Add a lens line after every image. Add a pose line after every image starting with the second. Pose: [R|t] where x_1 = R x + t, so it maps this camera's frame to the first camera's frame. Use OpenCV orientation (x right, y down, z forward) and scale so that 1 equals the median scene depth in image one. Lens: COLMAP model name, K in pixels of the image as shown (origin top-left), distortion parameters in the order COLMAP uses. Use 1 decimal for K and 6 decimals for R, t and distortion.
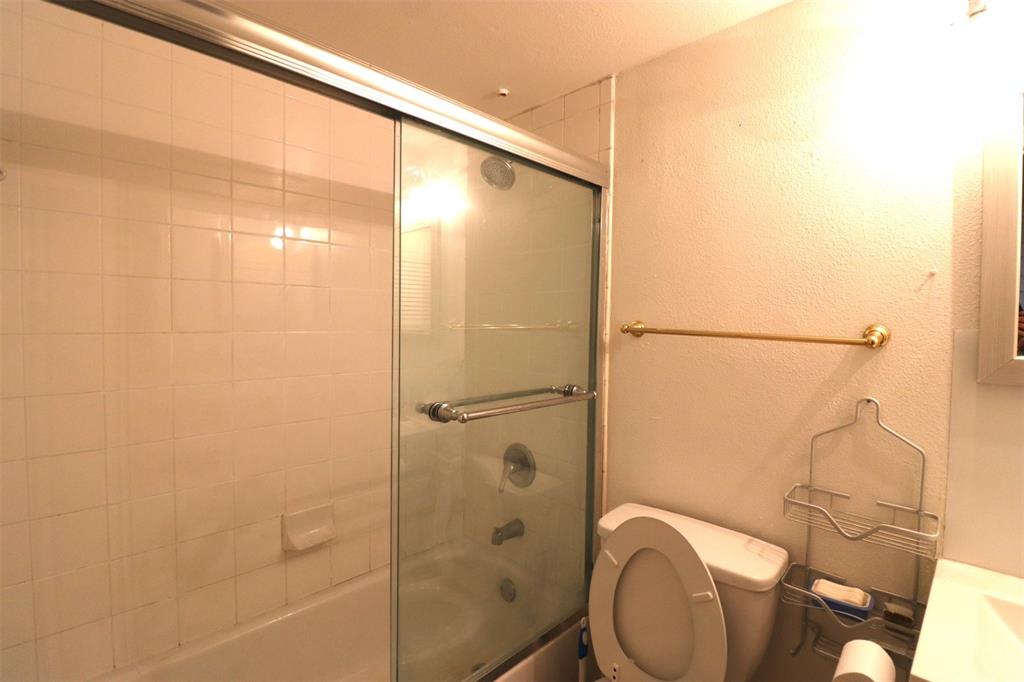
lens RADIAL K [[474.5, 0, 514.4], [0, 474.5, 339.7], [0, 0, 1]] dist [-0.011521, -0.007630]
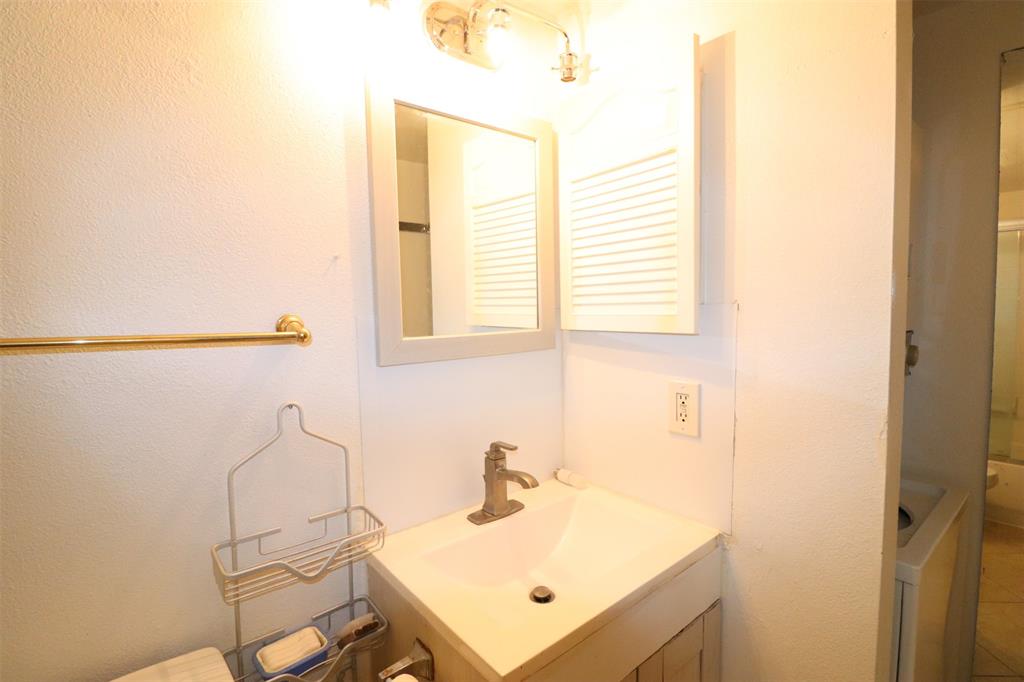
lens RADIAL K [[474.5, 0, 513.4], [0, 474.5, 337.9], [0, 0, 1]] dist [-0.011521, -0.007630]
pose [[0.075741, -0.073734, 0.994398, -0.038757], [0.061568, 0.995705, 0.069142, -0.023829], [-0.995225, 0.055986, 0.079955, 0.546849]]
